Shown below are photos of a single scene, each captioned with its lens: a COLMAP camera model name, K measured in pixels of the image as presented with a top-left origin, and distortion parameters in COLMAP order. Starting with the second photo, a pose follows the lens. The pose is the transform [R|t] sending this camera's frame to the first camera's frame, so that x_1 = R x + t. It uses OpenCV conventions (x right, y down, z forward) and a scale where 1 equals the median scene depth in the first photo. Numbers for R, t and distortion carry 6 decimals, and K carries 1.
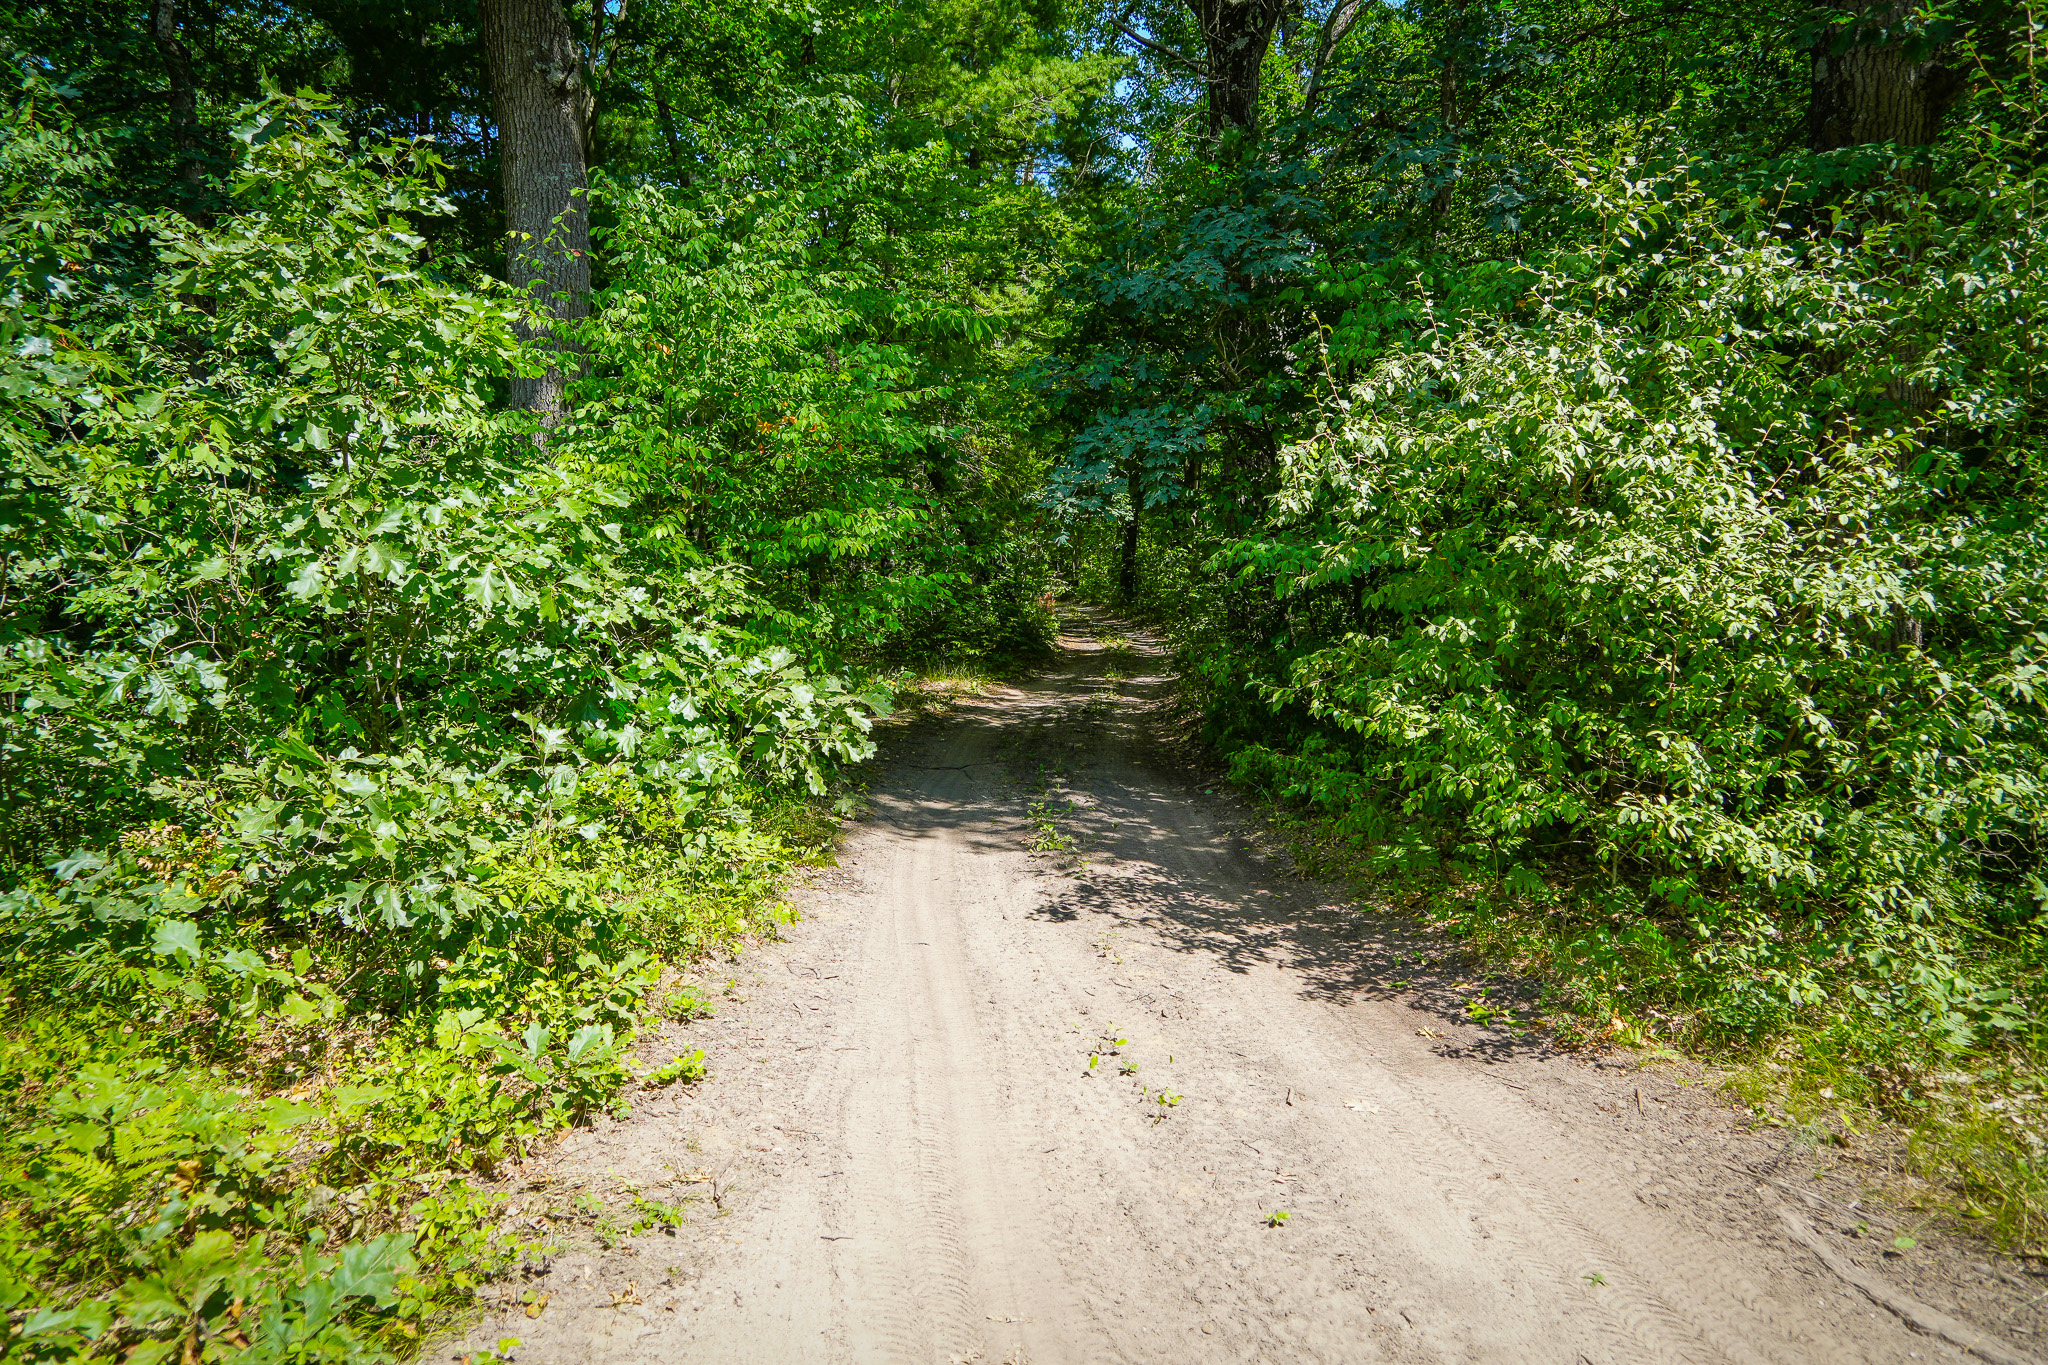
lens RADIAL K [[1363.7, 0, 1029.6], [0, 1363.7, 679.4], [0, 0, 1]] dist [0.006172, 0.002642]
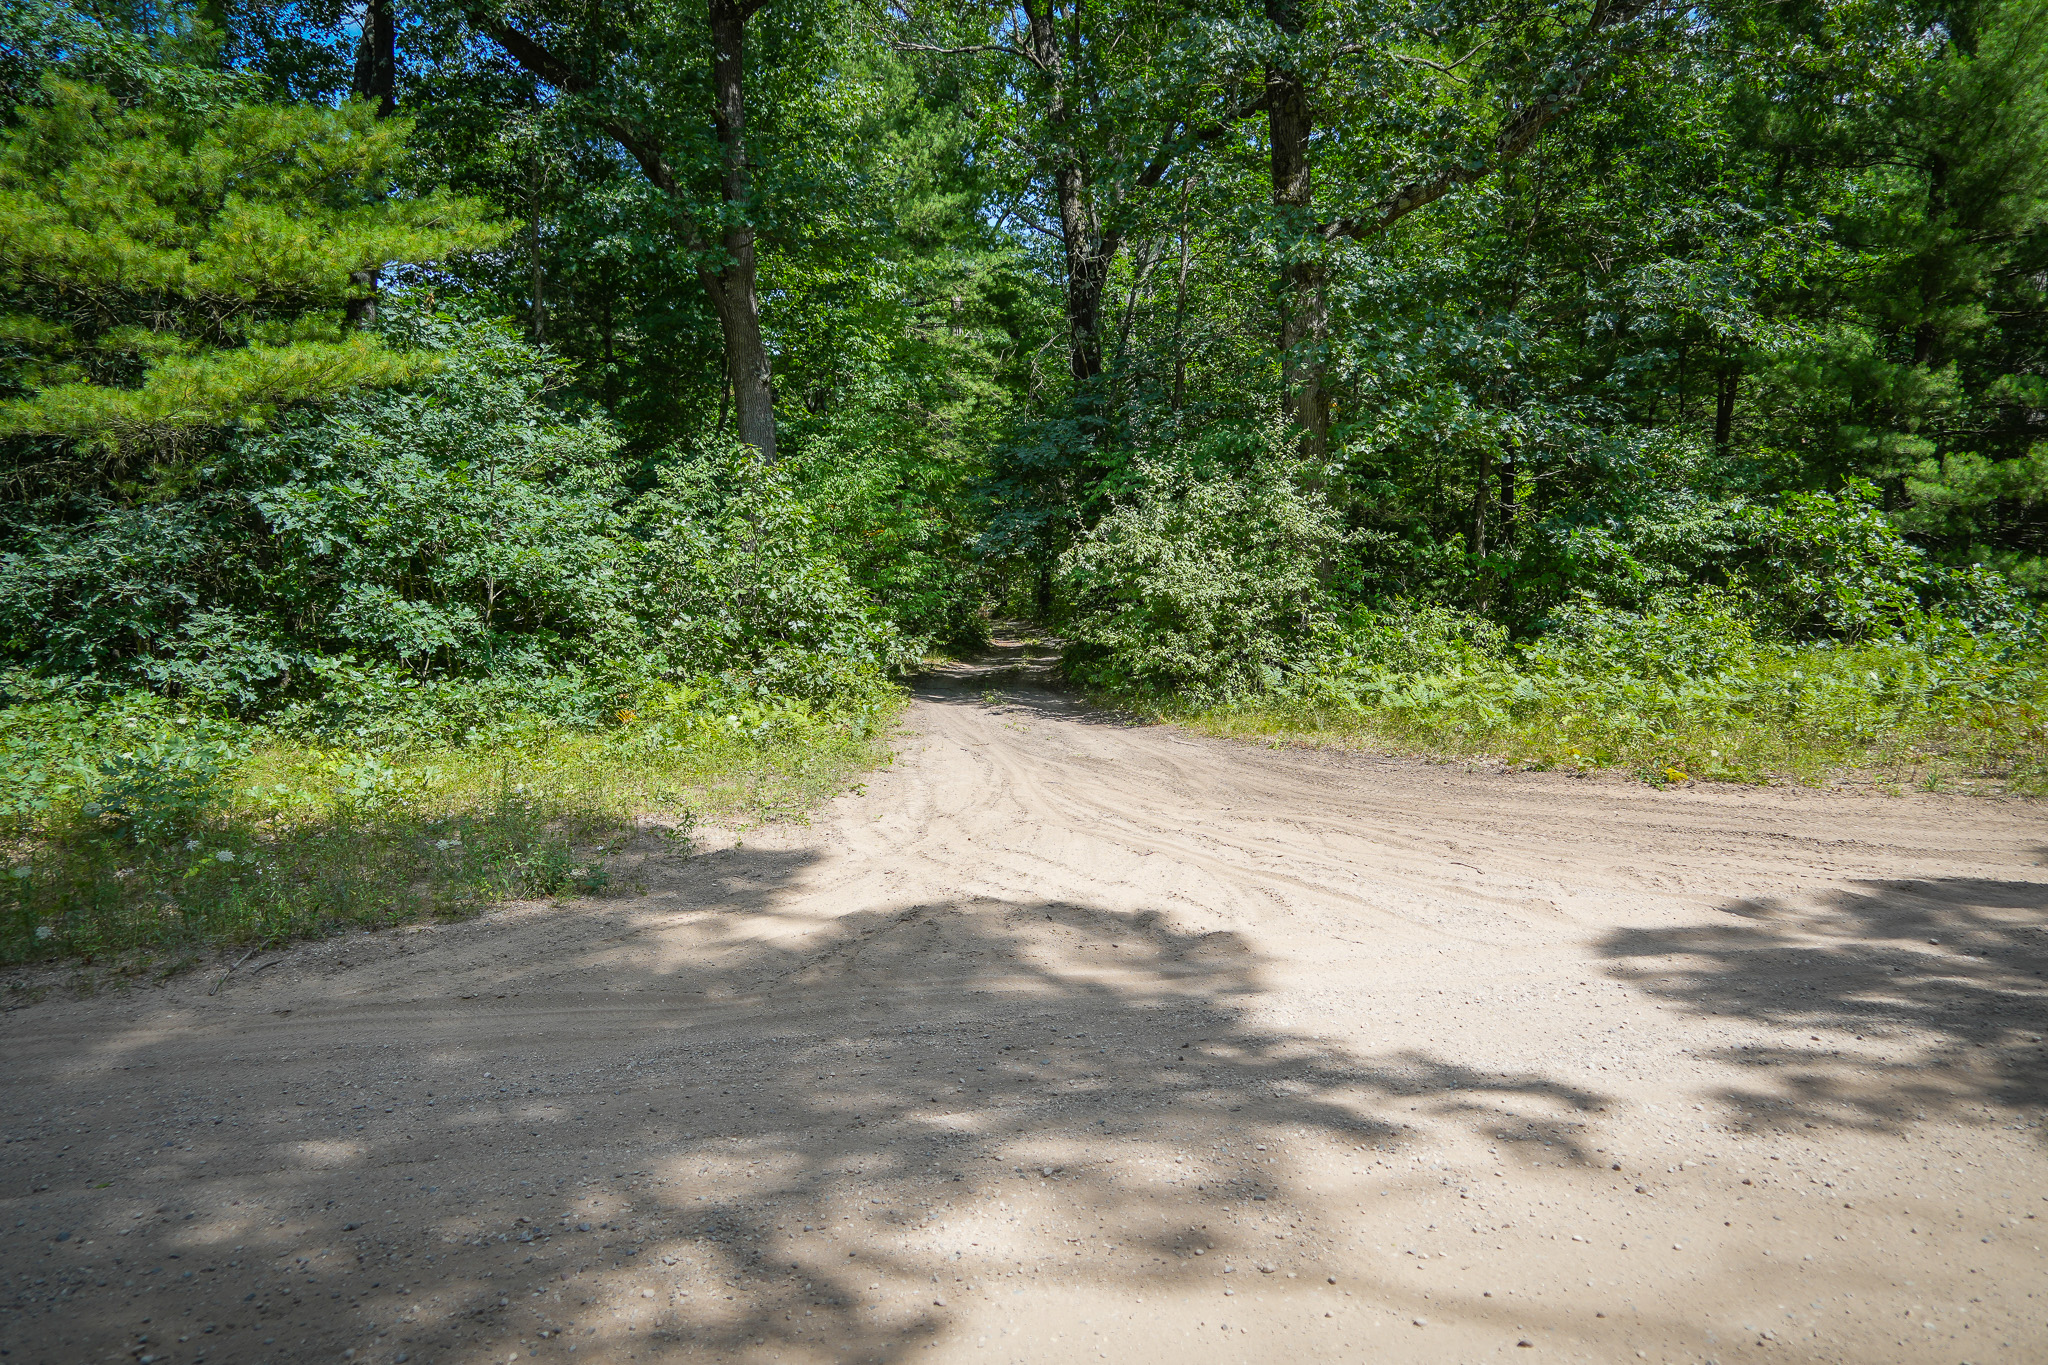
lens RADIAL K [[1363.7, 0, 1018.9], [0, 1363.7, 681.8], [0, 0, 1]] dist [0.006172, 0.002642]
pose [[0.998780, -0.026307, 0.041789, -0.016696], [0.026875, 0.999553, -0.013095, 0.050834], [-0.041426, 0.014203, 0.999041, -0.629430]]
